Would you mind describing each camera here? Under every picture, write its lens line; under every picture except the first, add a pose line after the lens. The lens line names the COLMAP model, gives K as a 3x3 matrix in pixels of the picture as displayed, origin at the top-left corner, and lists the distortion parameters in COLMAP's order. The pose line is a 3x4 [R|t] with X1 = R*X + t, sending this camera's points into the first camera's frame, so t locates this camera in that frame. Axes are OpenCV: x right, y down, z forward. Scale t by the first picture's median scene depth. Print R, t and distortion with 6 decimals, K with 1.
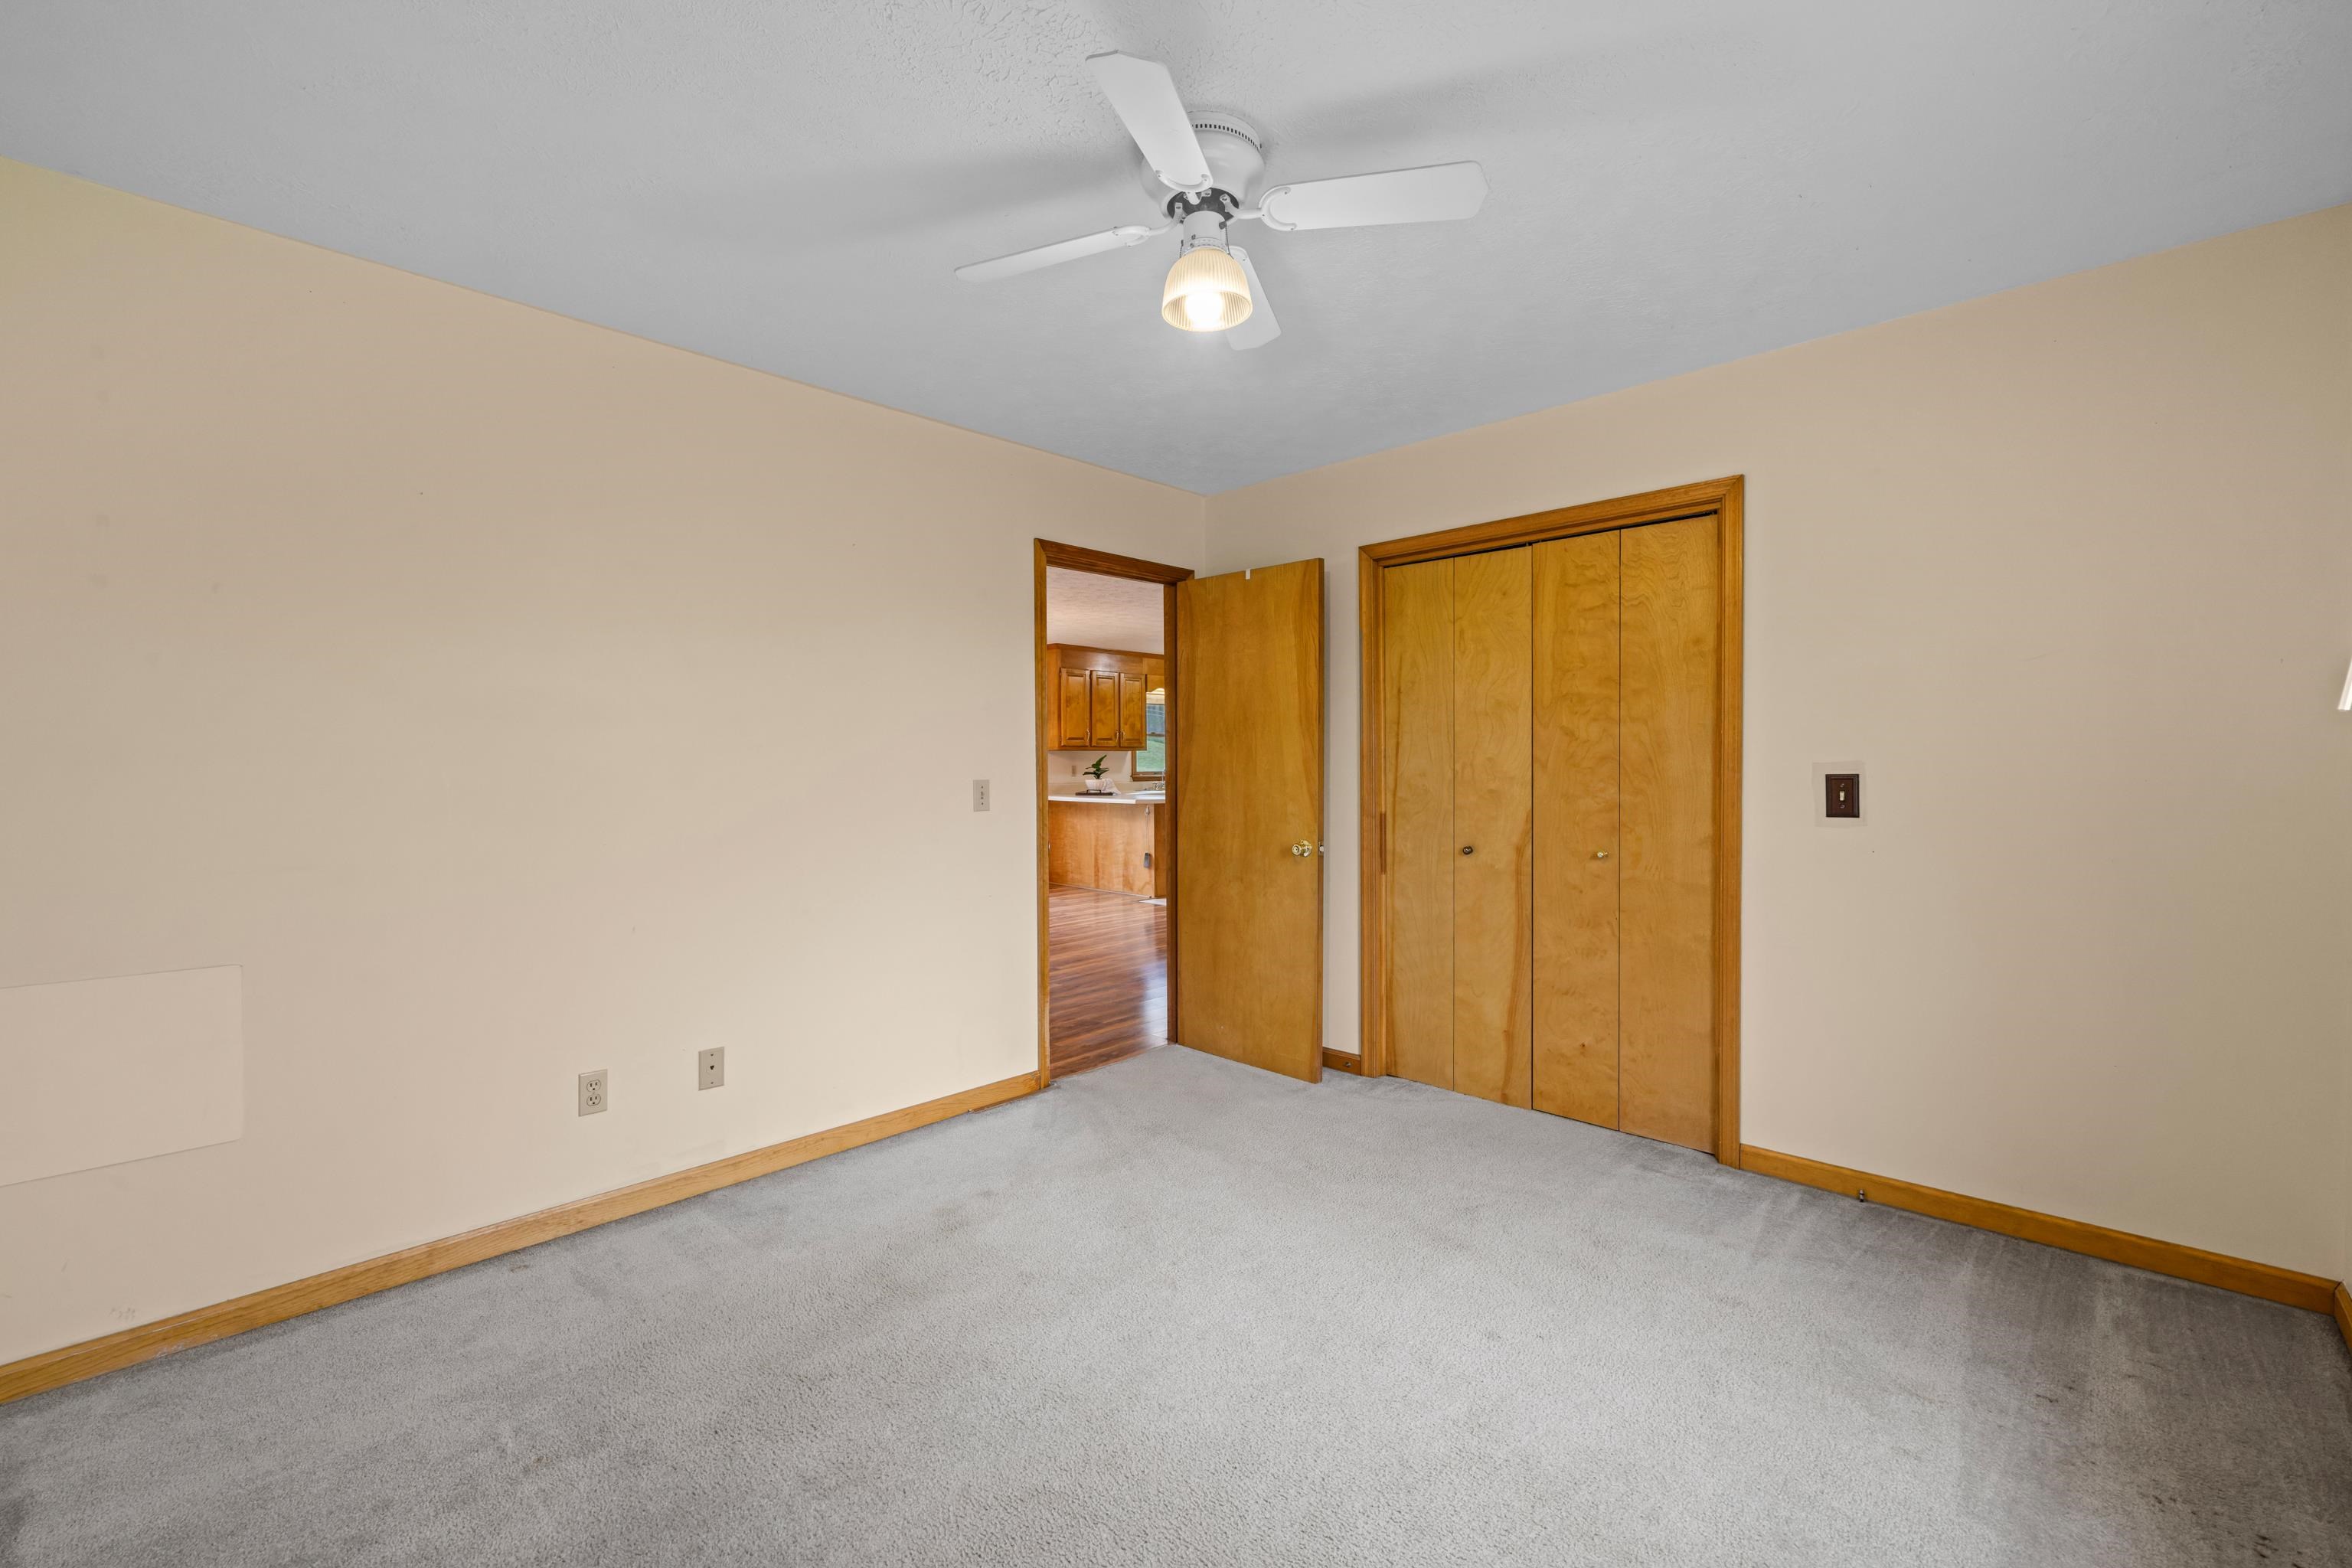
lens RADIAL K [[990.6, 0, 1179.8], [0, 990.6, 779.7], [0, 0, 1]] dist [0.002559, -0.000605]
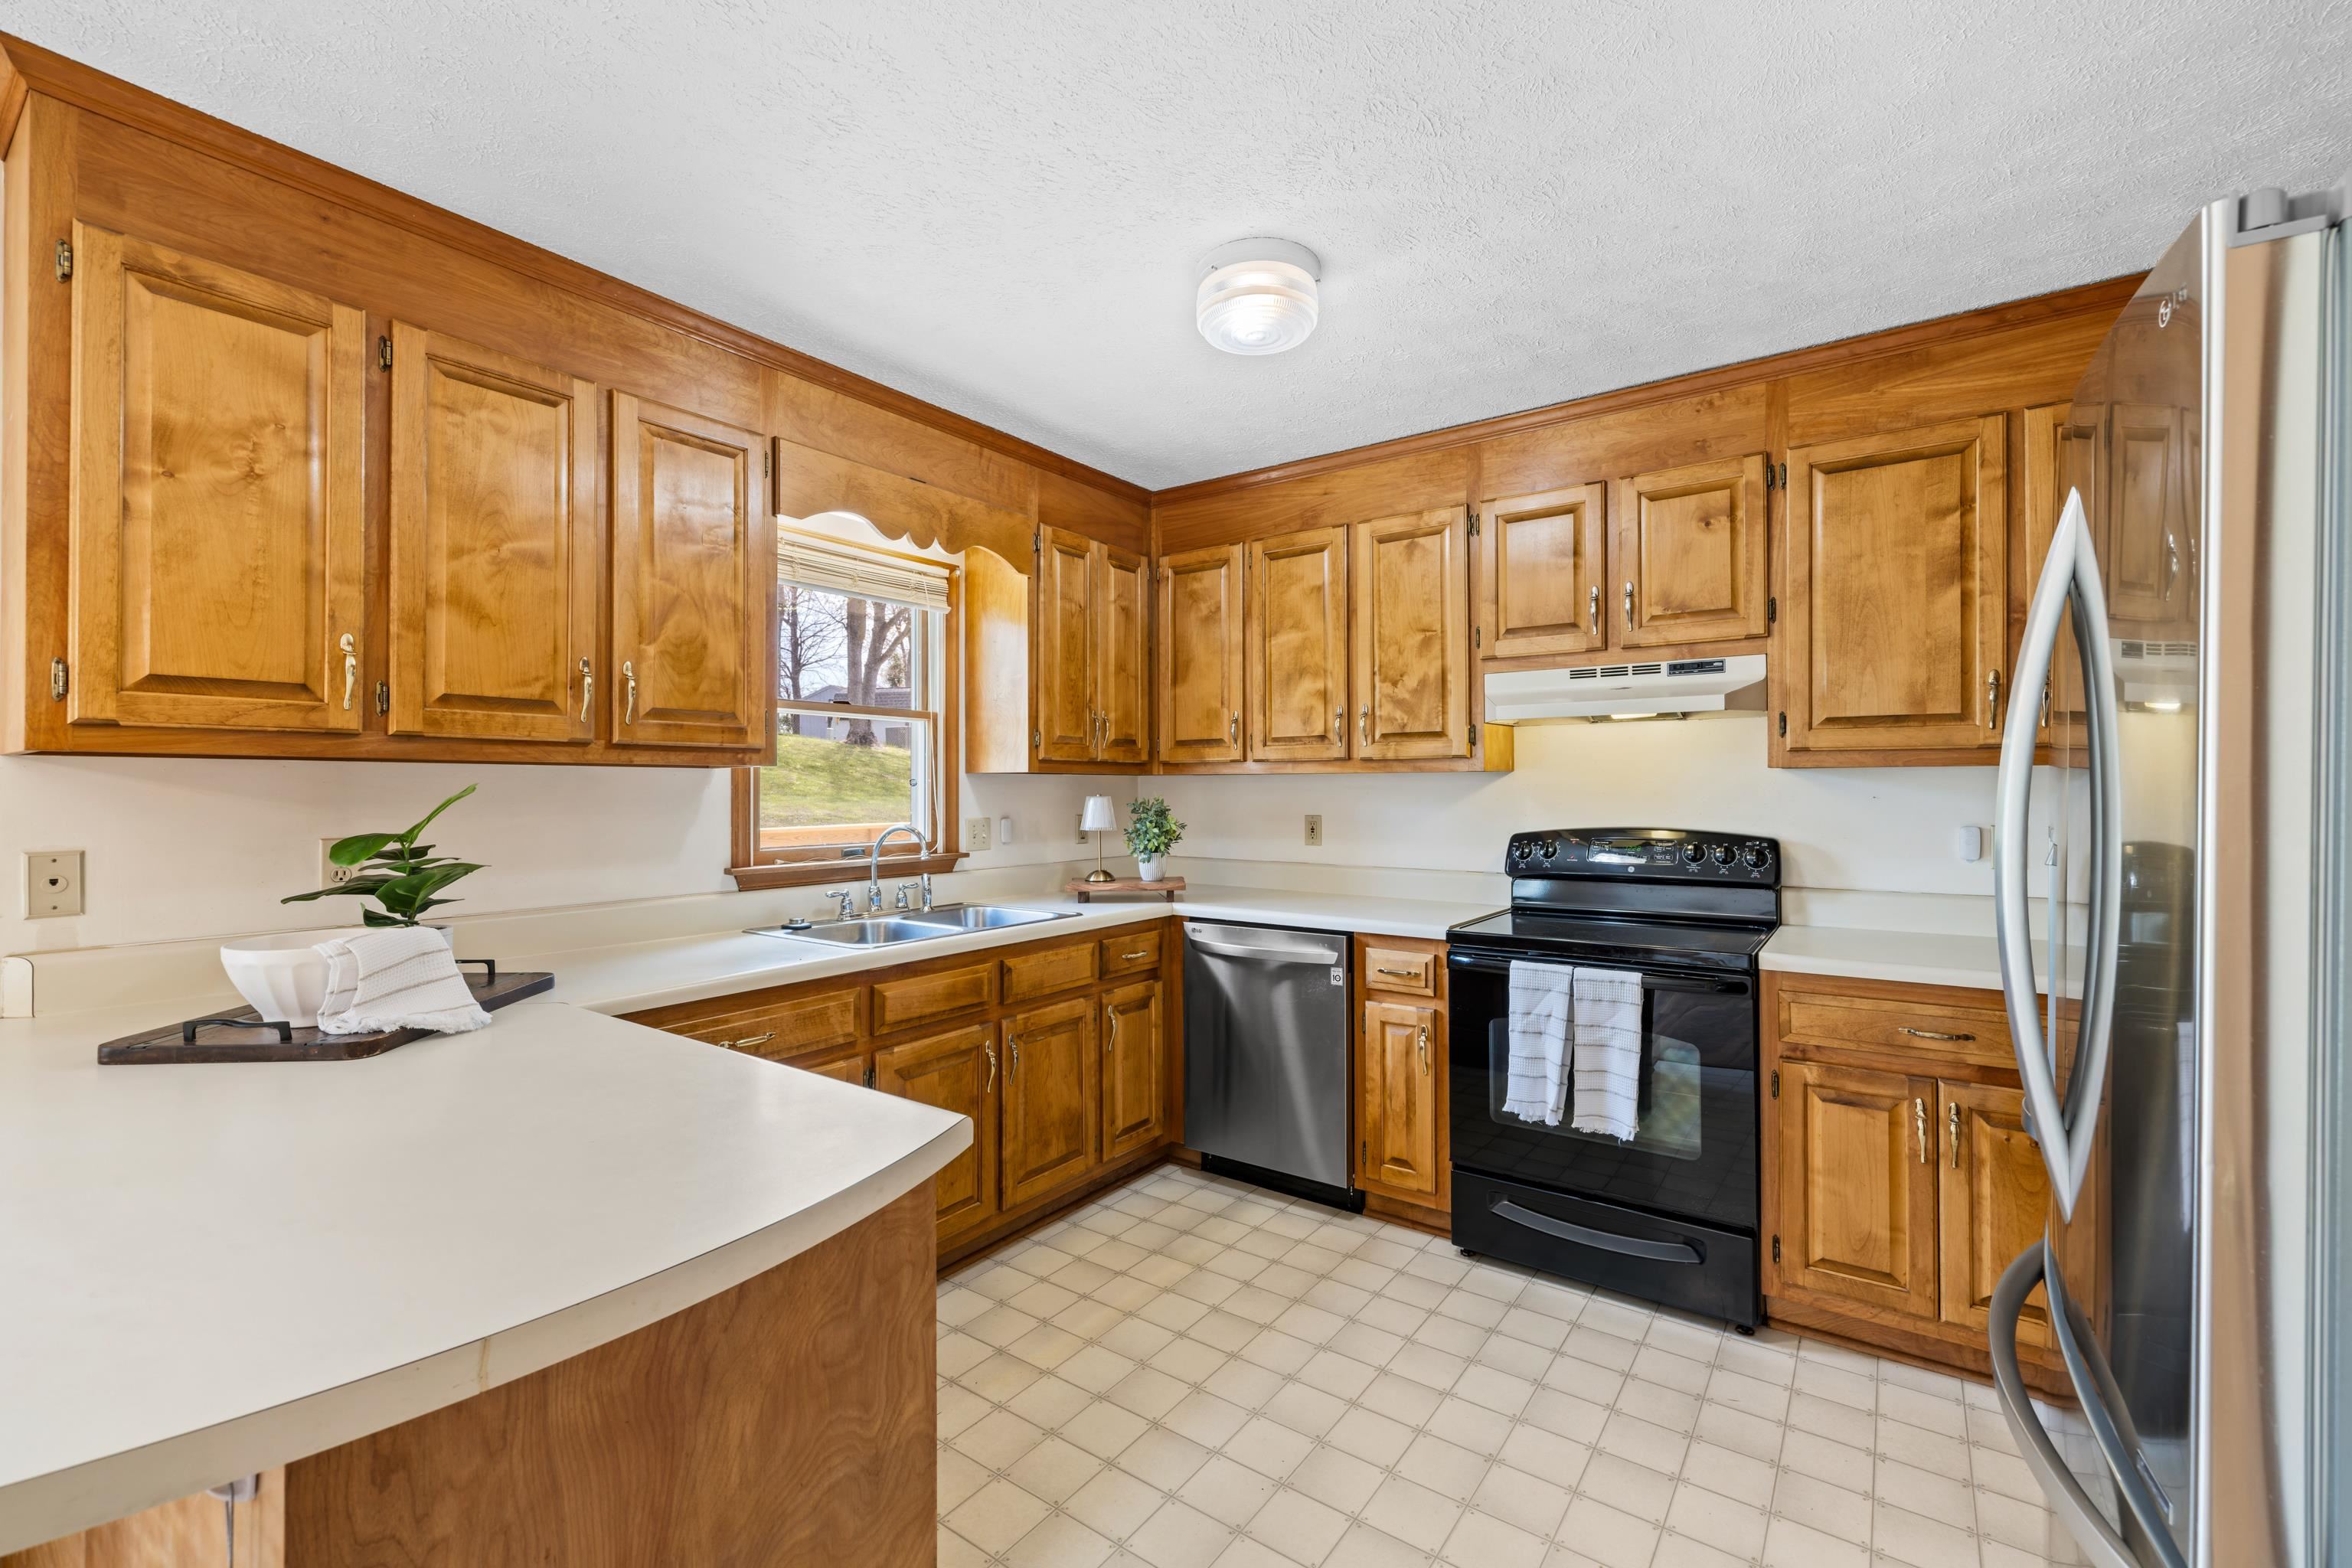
lens RADIAL K [[990.6, 0, 1179.8], [0, 990.6, 779.7], [0, 0, 1]] dist [0.002559, -0.000605]
pose [[0.990710, 0.003168, 0.135952, 0.030859], [0.000770, 0.999582, -0.028904, -0.020522], [-0.135987, 0.028740, 0.990294, 0.801364]]
